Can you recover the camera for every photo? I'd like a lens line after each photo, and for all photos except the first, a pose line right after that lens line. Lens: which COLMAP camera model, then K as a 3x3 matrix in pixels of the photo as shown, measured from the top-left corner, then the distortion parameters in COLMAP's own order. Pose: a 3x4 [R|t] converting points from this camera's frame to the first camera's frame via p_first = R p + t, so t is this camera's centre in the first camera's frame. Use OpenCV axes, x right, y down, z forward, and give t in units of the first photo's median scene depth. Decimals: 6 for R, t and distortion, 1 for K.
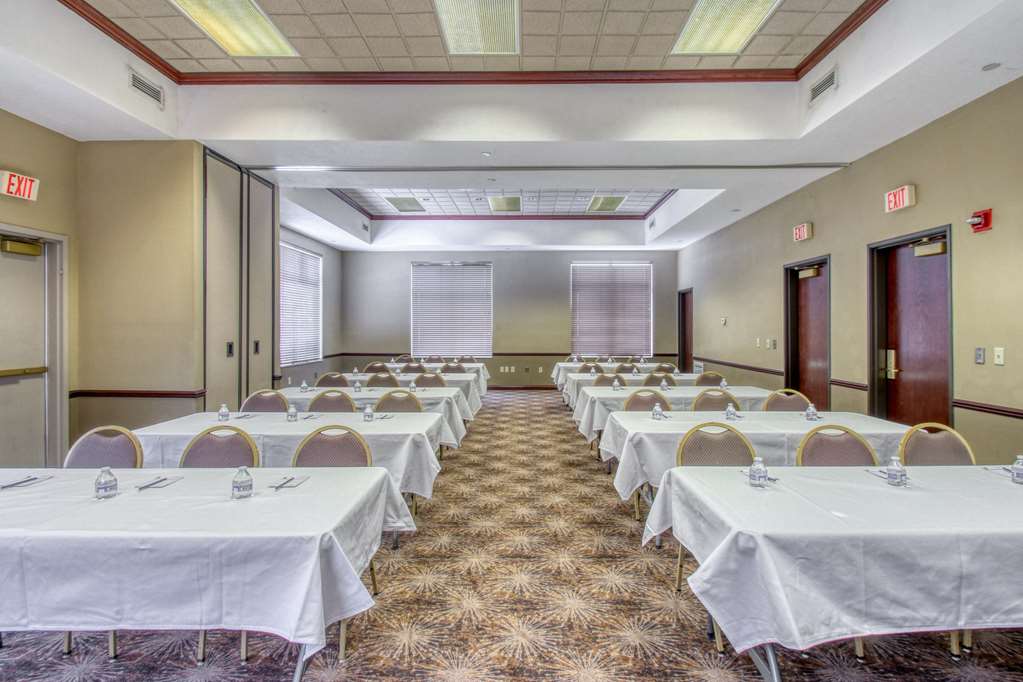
lens RADIAL K [[512.3, 0, 531.1], [0, 512.3, 324.8], [0, 0, 1]] dist [0.002687, 0.000101]
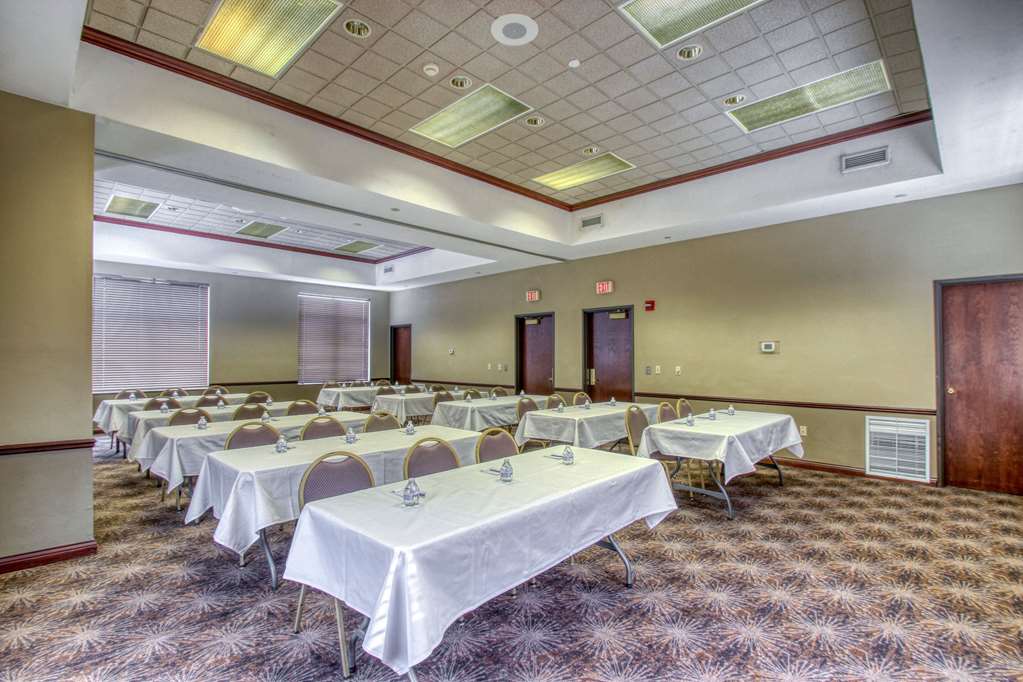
lens RADIAL K [[467.6, 0, 525.6], [0, 467.6, 336.3], [0, 0, 1]] dist [0.031493, 0.000356]
pose [[0.690563, 0.032534, 0.722540, -0.473053], [-0.005178, 0.999185, -0.040042, 0.001647], [-0.723253, 0.023911, 0.690169, 0.025905]]
